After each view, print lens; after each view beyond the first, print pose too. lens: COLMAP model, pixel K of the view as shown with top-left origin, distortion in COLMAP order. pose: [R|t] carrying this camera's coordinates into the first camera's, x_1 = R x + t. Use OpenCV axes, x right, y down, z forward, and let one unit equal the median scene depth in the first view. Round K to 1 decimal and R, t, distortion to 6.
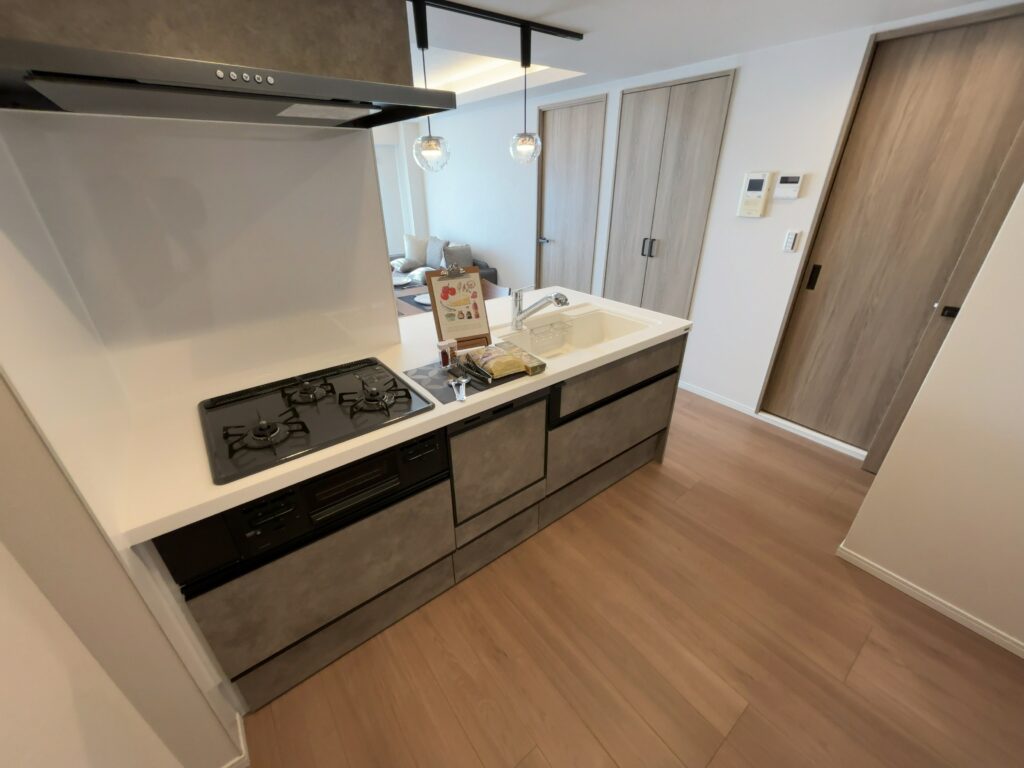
lens RADIAL K [[405.6, 0, 509.5], [0, 405.6, 384.7], [0, 0, 1]] dist [0.010904, -0.003749]
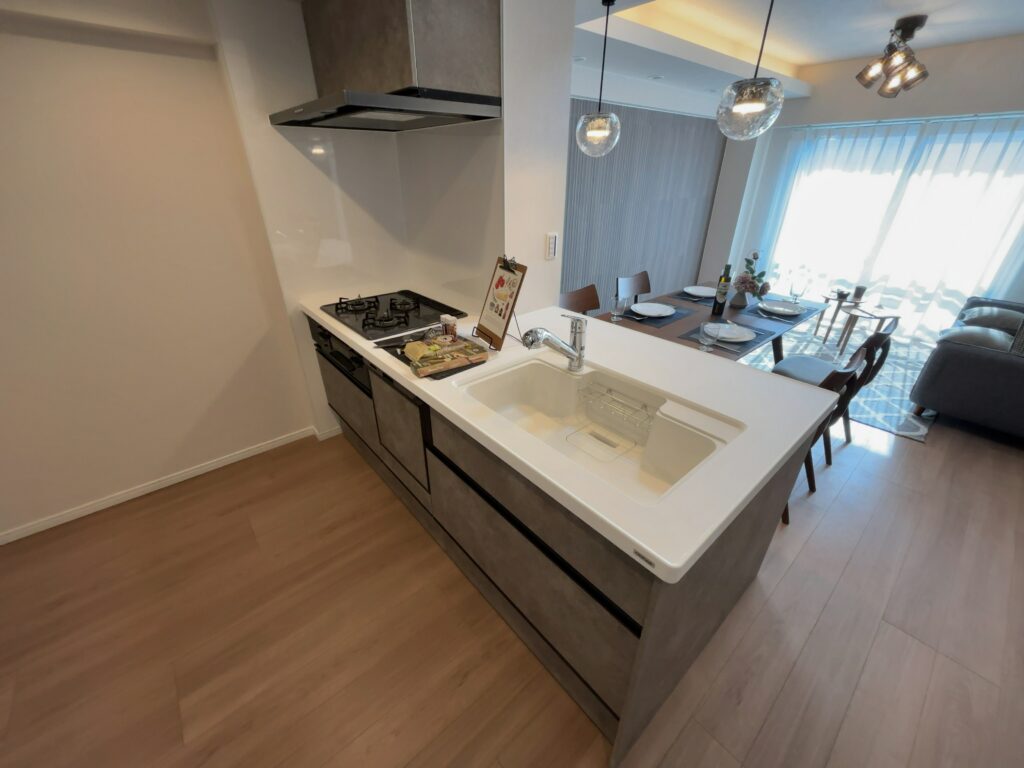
lens RADIAL K [[405.6, 0, 509.5], [0, 405.6, 384.7], [0, 0, 1]] dist [0.010904, -0.003749]
pose [[0.062806, 0.472801, -0.878928, 0.804400], [-0.459575, 0.795441, 0.395051, -0.419946], [0.885916, 0.379121, 0.267246, 0.840028]]
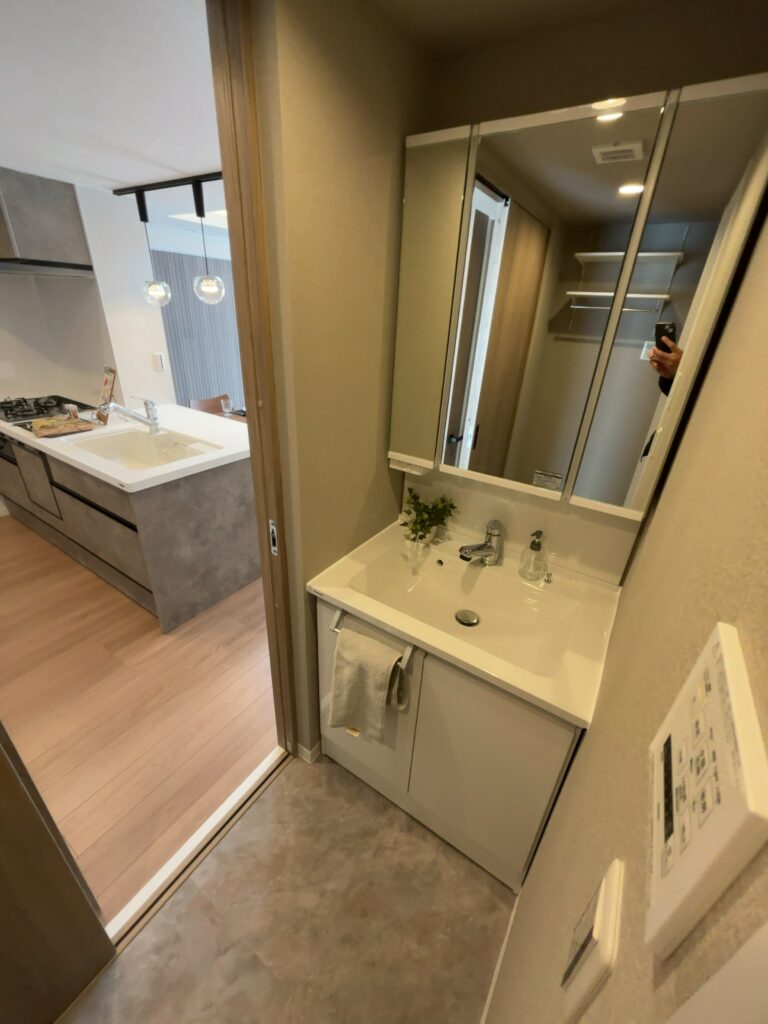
lens RADIAL K [[405.6, 0, 384.0], [0, 405.6, 512.0], [0, 0, 1]] dist [0.010904, -0.003749]
pose [[0.336282, 0.440290, -0.832502, 1.631364], [-0.479600, 0.840833, 0.250965, -0.683080], [0.810493, 0.314873, 0.493920, 1.218362]]
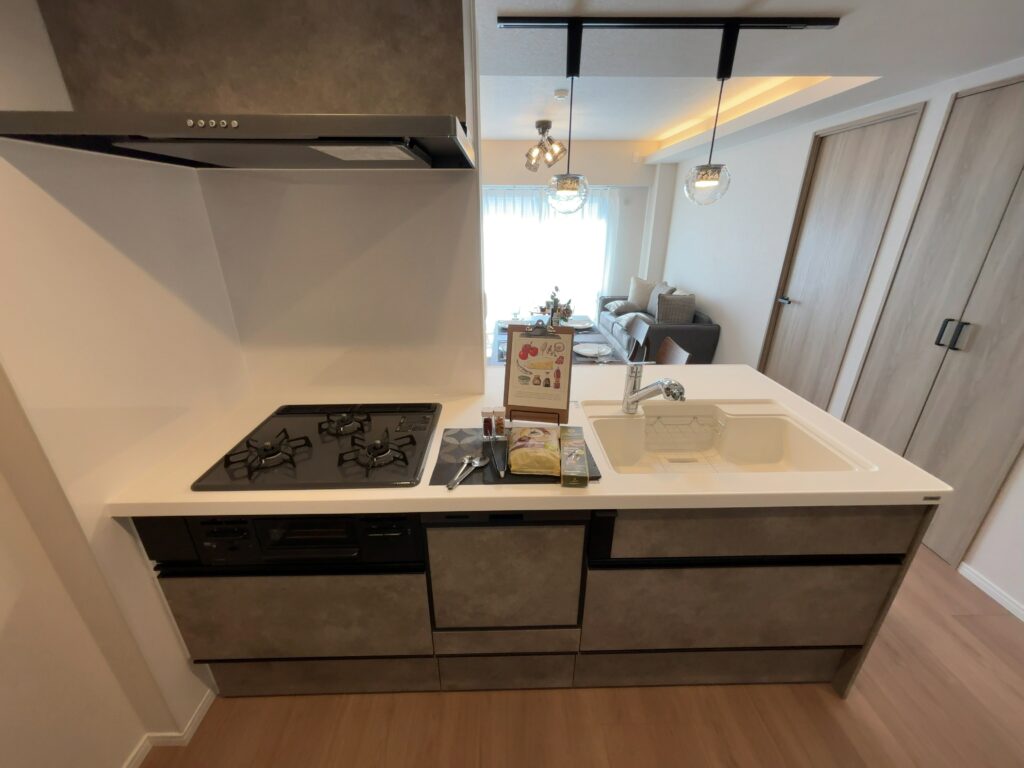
lens RADIAL K [[405.6, 0, 509.5], [0, 405.6, 384.7], [0, 0, 1]] dist [0.010904, -0.003749]
pose [[0.807699, 0.231812, -0.542113, 0.283908], [-0.276407, 0.961040, -0.000873, -0.147596], [0.520790, 0.150549, 0.840305, 0.279425]]
